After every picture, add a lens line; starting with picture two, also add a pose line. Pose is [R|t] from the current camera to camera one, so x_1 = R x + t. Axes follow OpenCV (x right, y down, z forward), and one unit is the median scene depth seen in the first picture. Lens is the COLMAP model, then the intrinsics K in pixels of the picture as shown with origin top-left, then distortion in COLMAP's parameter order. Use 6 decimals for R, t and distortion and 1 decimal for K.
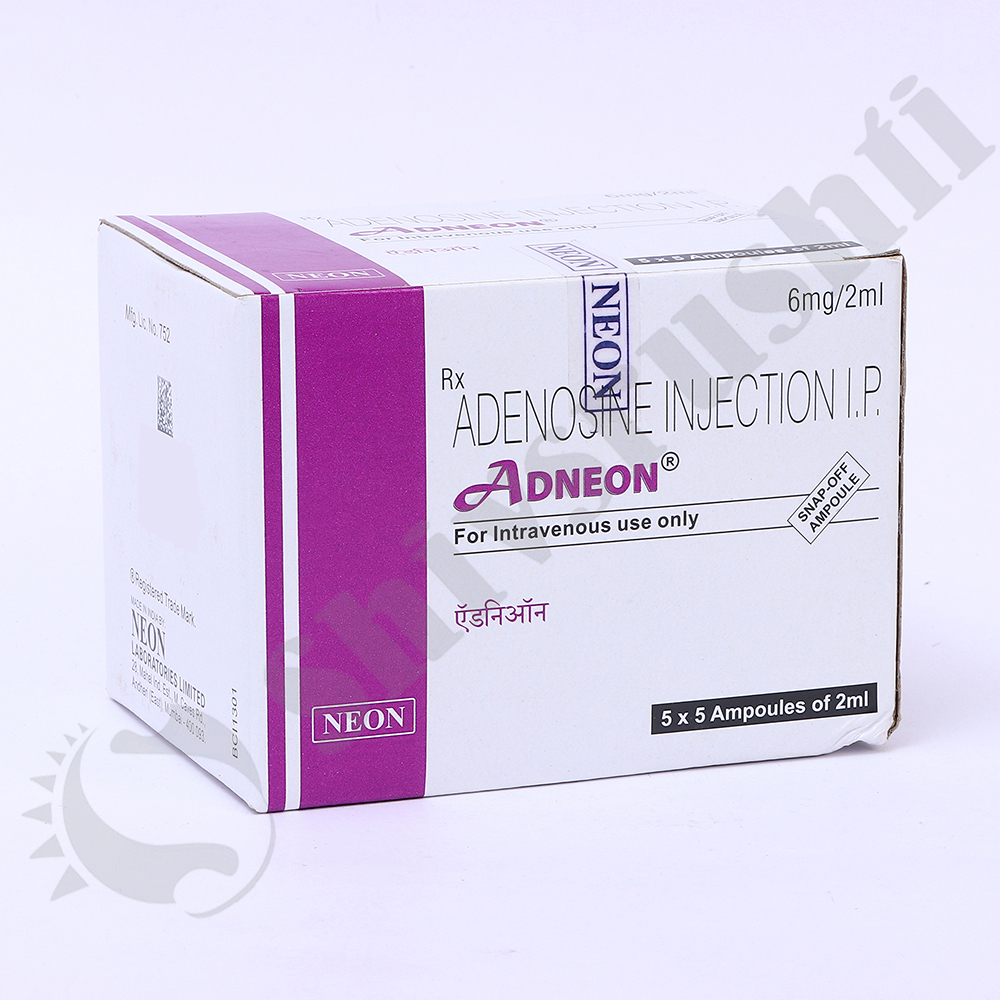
lens RADIAL K [[4525.2, 0, 501.2], [0, 4525.2, 501.6], [0, 0, 1]] dist [-0.321422, 0.000000]
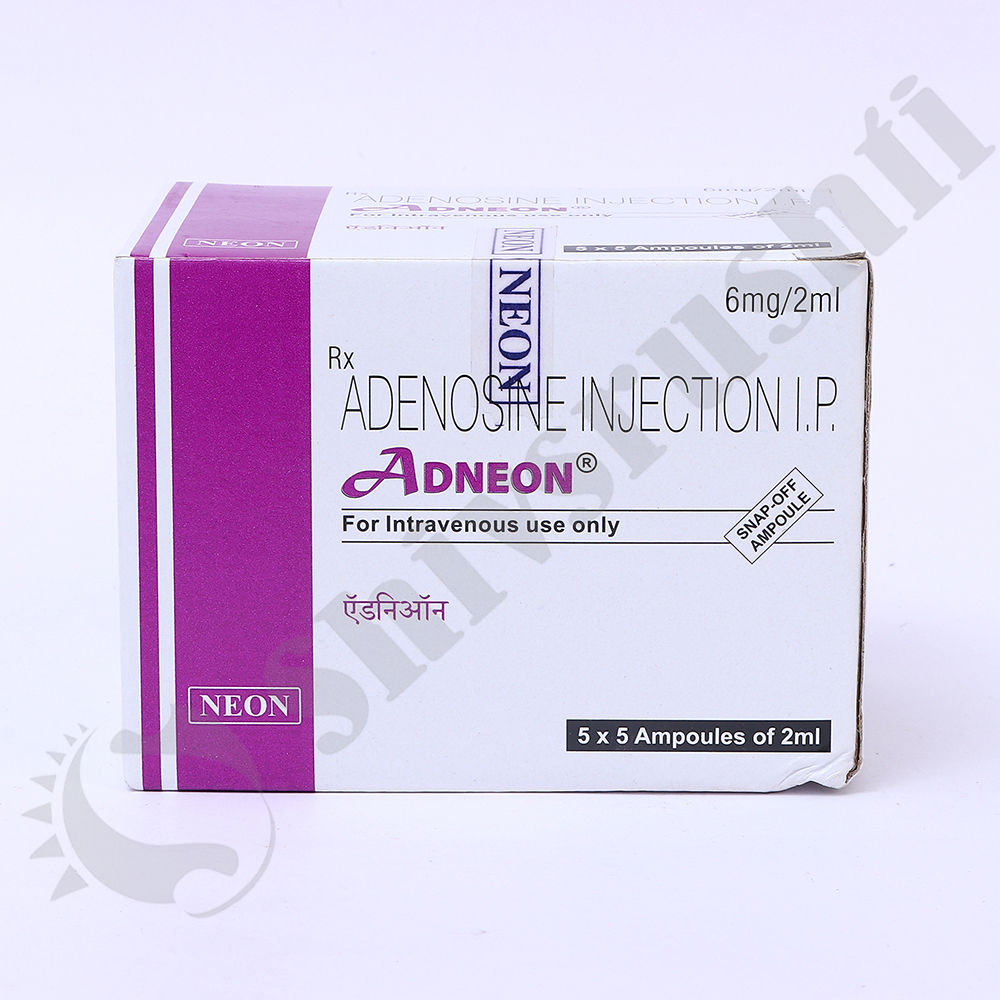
lens RADIAL K [[4058.3, 0, 499.9], [0, 4058.3, 498.9], [0, 0, 1]] dist [-0.256809, 0.000000]
pose [[0.936187, 0.075231, -0.343356, 0.311638], [-0.077480, 0.996968, 0.007186, -0.006045], [0.342856, 0.019876, 0.939178, 0.202161]]
